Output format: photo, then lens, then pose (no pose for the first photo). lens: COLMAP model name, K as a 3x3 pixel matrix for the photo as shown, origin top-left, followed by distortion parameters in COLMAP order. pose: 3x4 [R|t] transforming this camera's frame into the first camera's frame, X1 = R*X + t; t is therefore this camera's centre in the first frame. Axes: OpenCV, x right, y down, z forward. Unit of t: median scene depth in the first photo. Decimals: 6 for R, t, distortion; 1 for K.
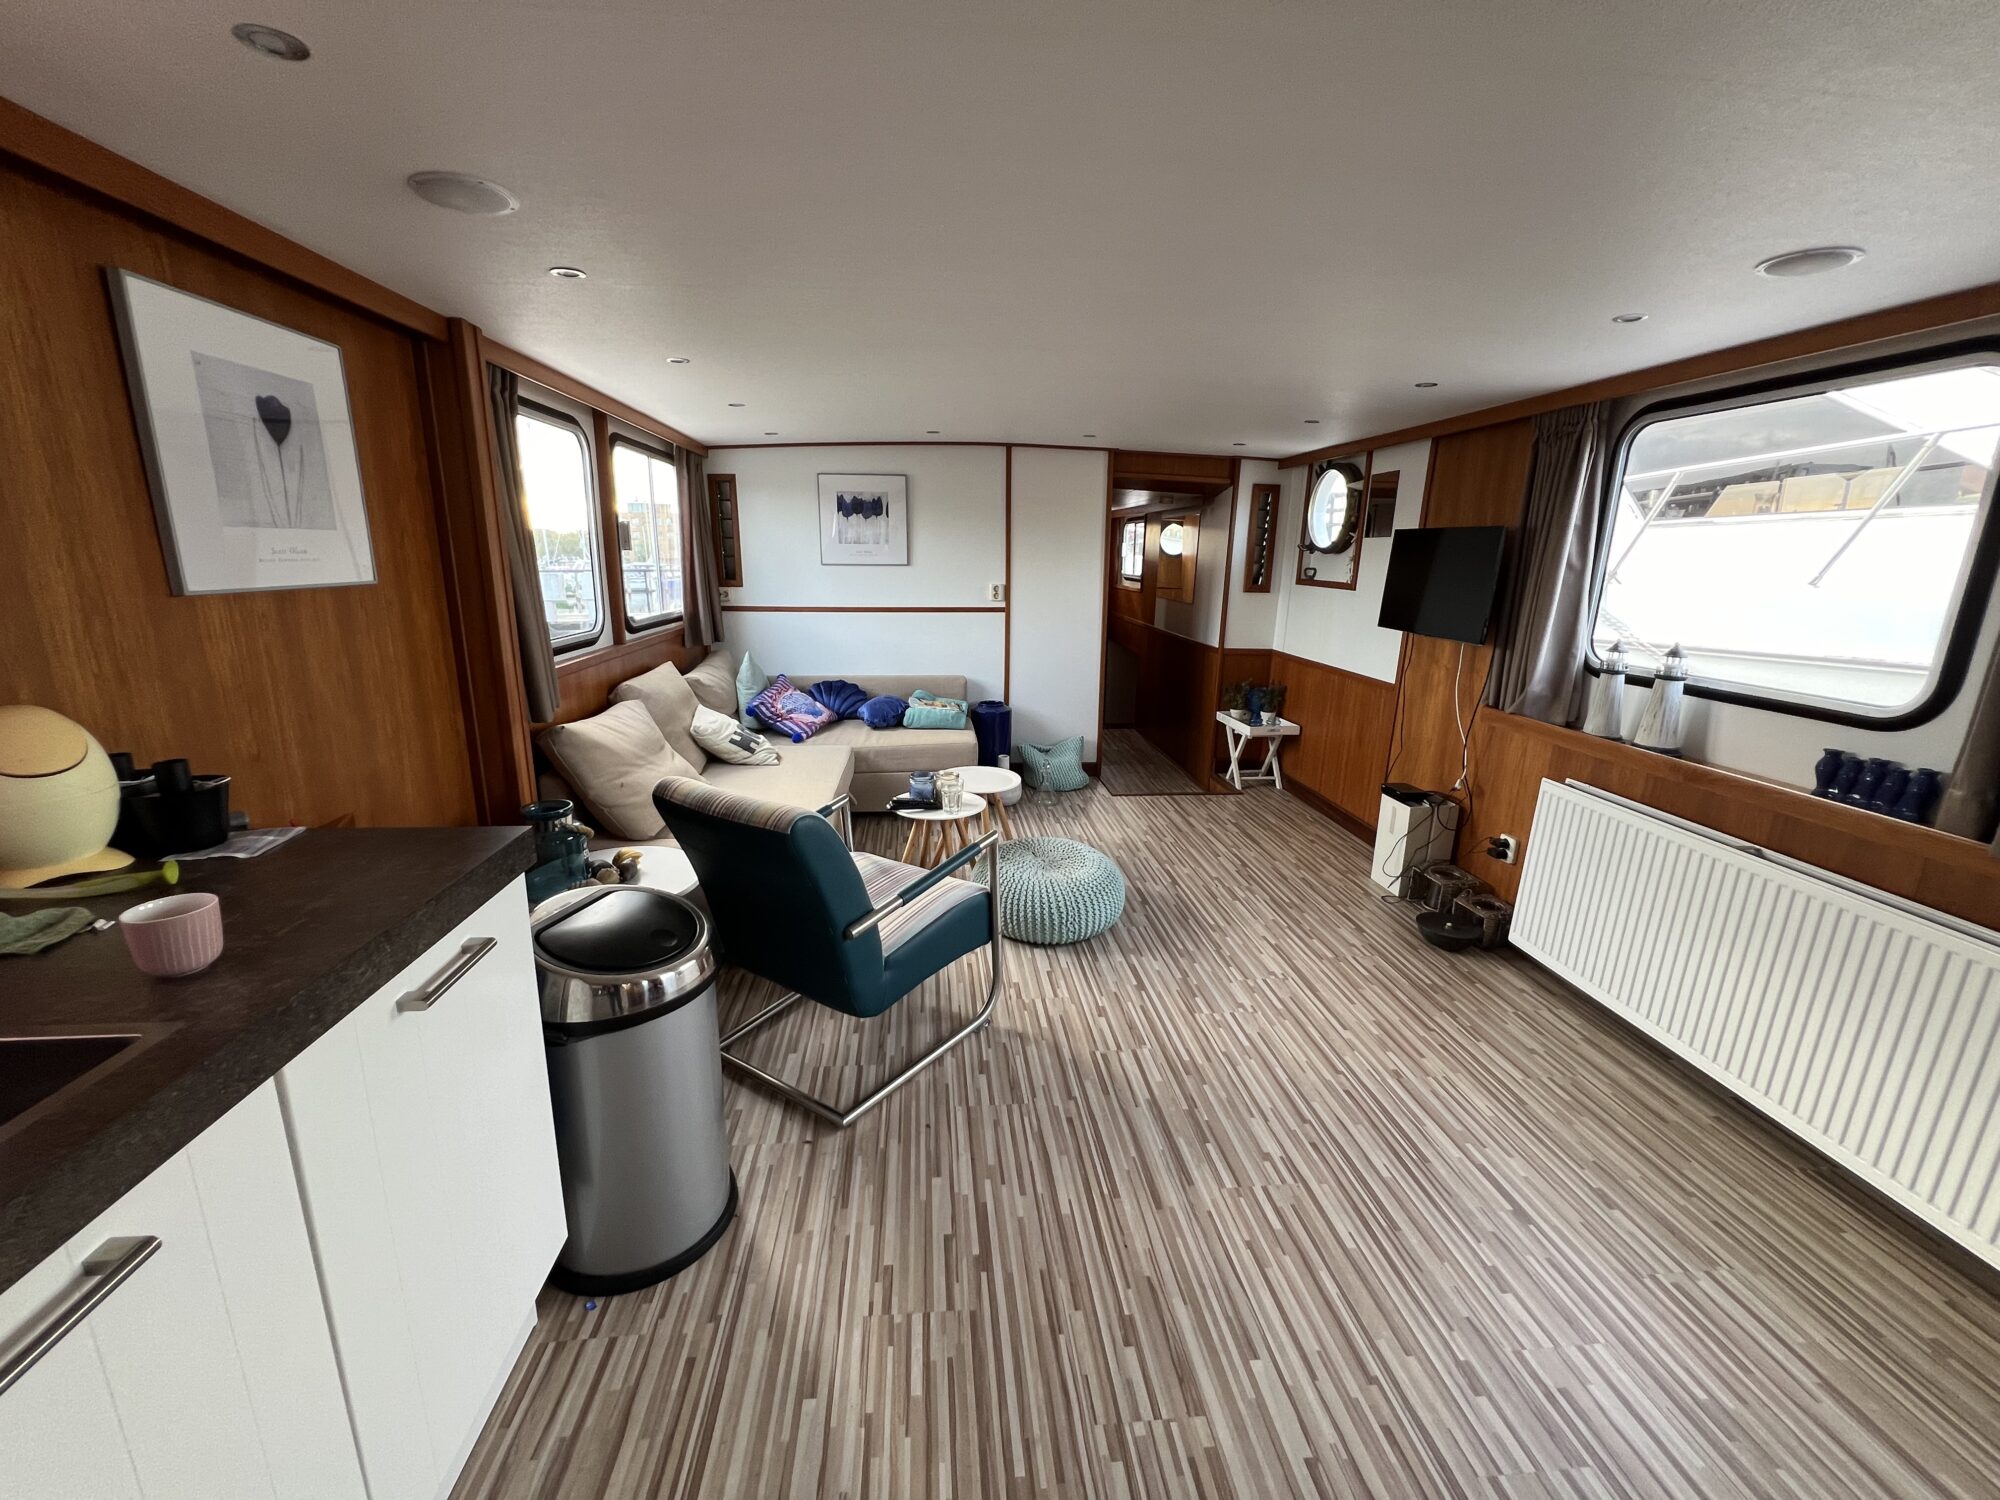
lens RADIAL K [[803.1, 0, 992.8], [0, 803.1, 747.7], [0, 0, 1]] dist [-0.003089, 0.000843]
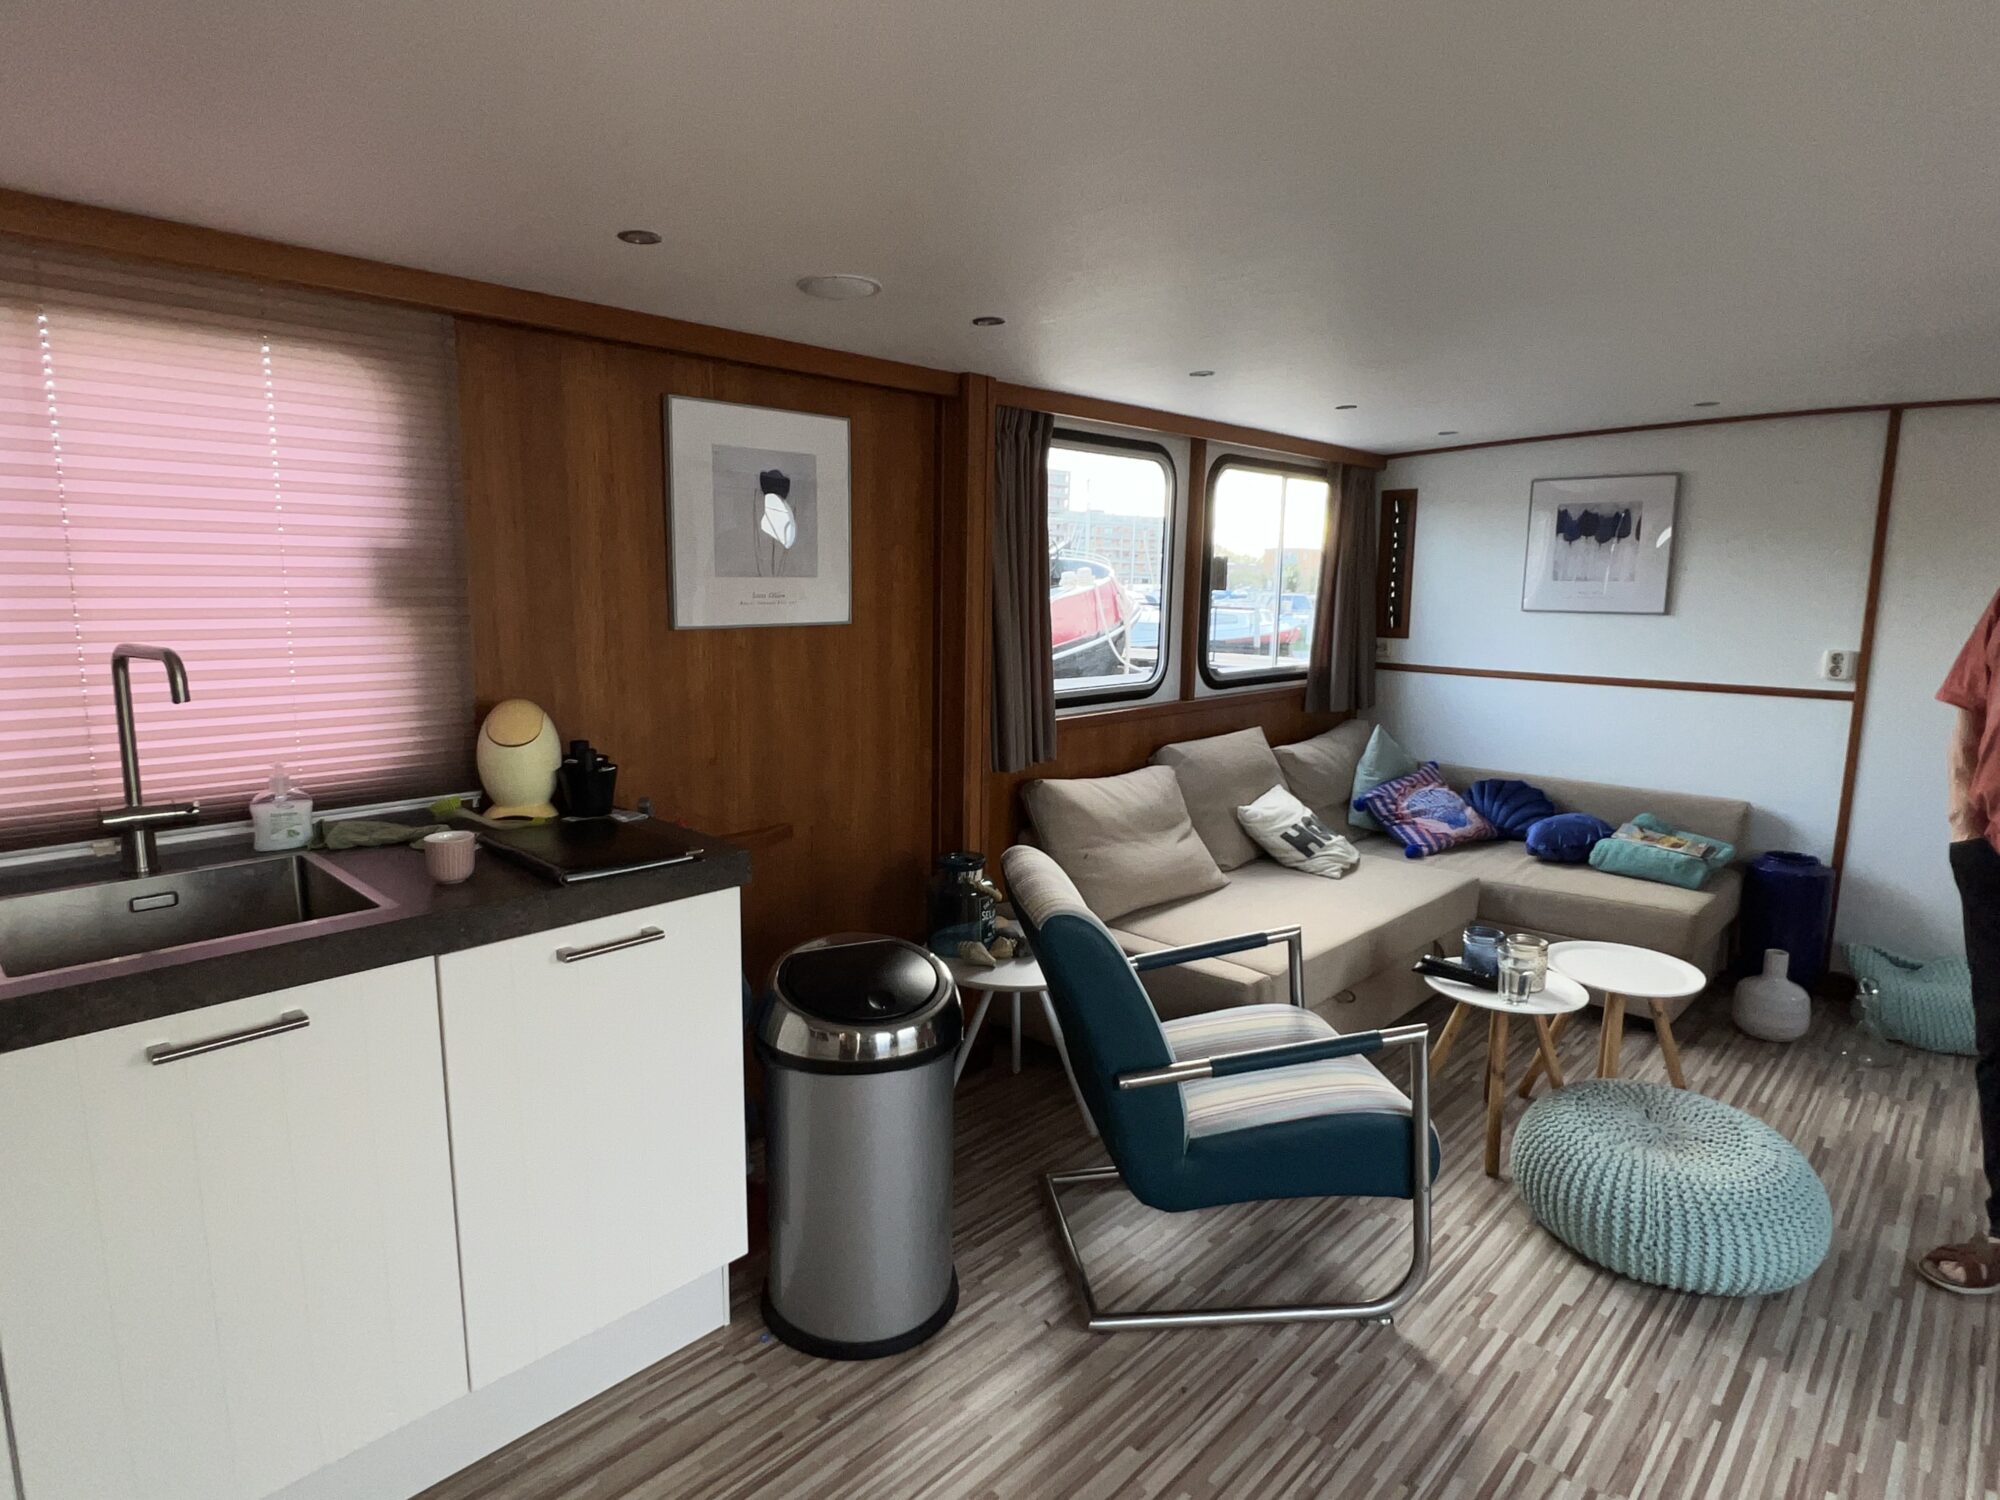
lens RADIAL K [[1105.5, 0, 990.3], [0, 1105.5, 756.1], [0, 0, 1]] dist [-0.001005, -0.002806]
pose [[0.657860, 0.117553, -0.743910, 0.264761], [-0.180234, 0.983616, -0.003955, -0.027966], [0.731257, 0.136680, 0.668268, 0.077439]]
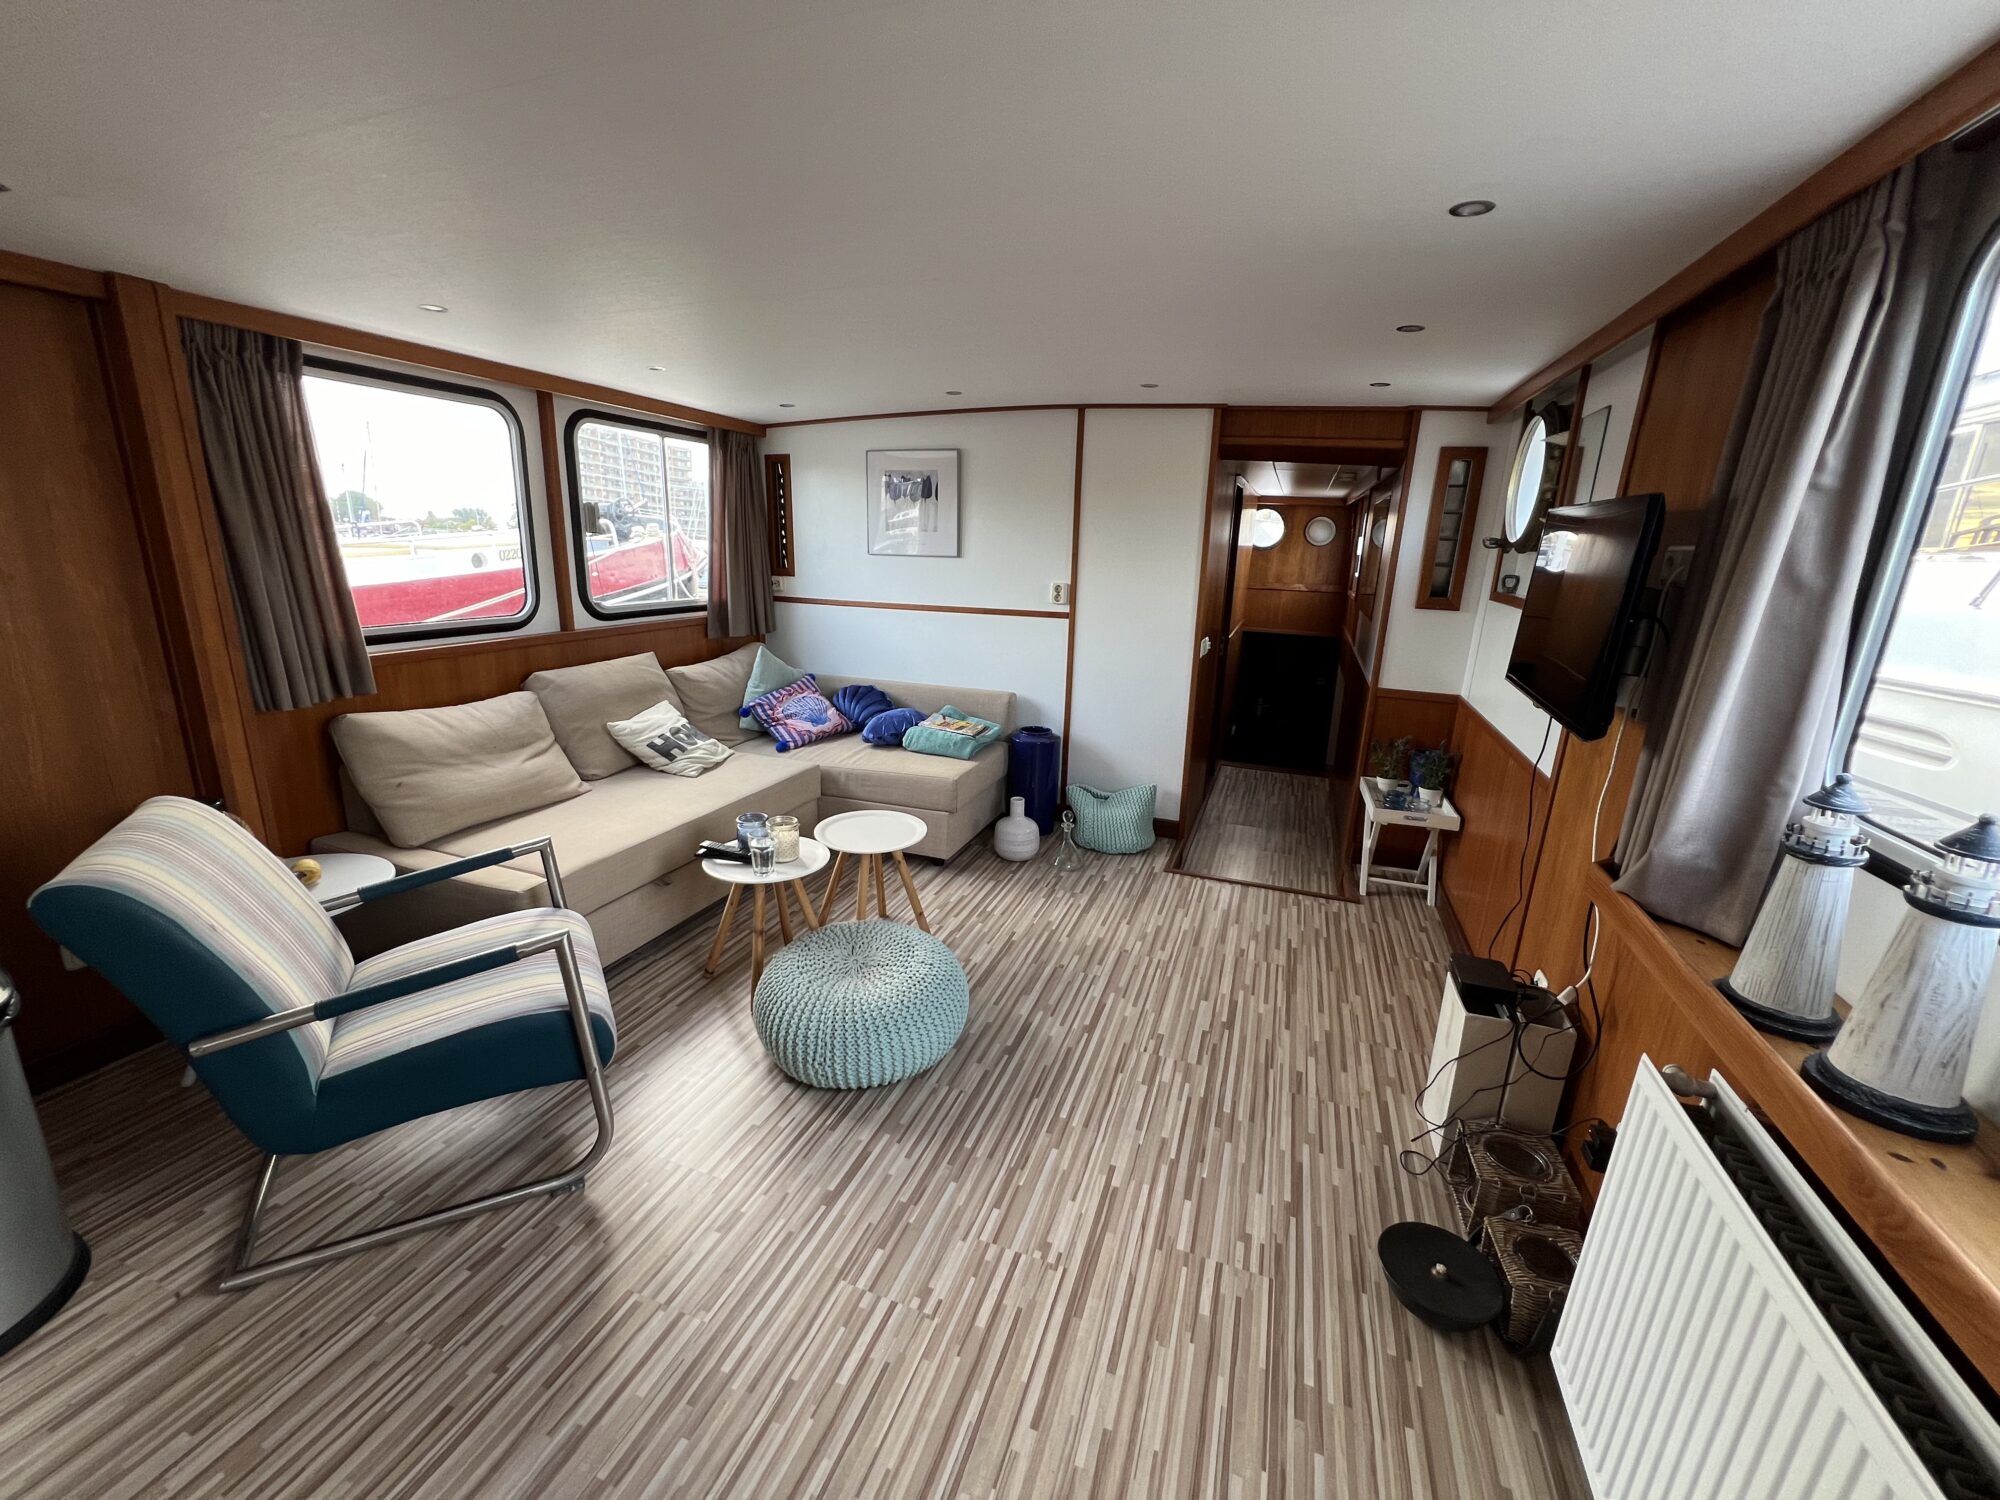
lens RADIAL K [[803.1, 0, 994.2], [0, 803.1, 747.1], [0, 0, 1]] dist [-0.003089, 0.000843]
pose [[0.903620, 0.119184, -0.411420, 0.395687], [-0.116912, 0.992665, 0.030786, -0.078447], [0.412072, 0.020281, 0.910926, 0.332047]]
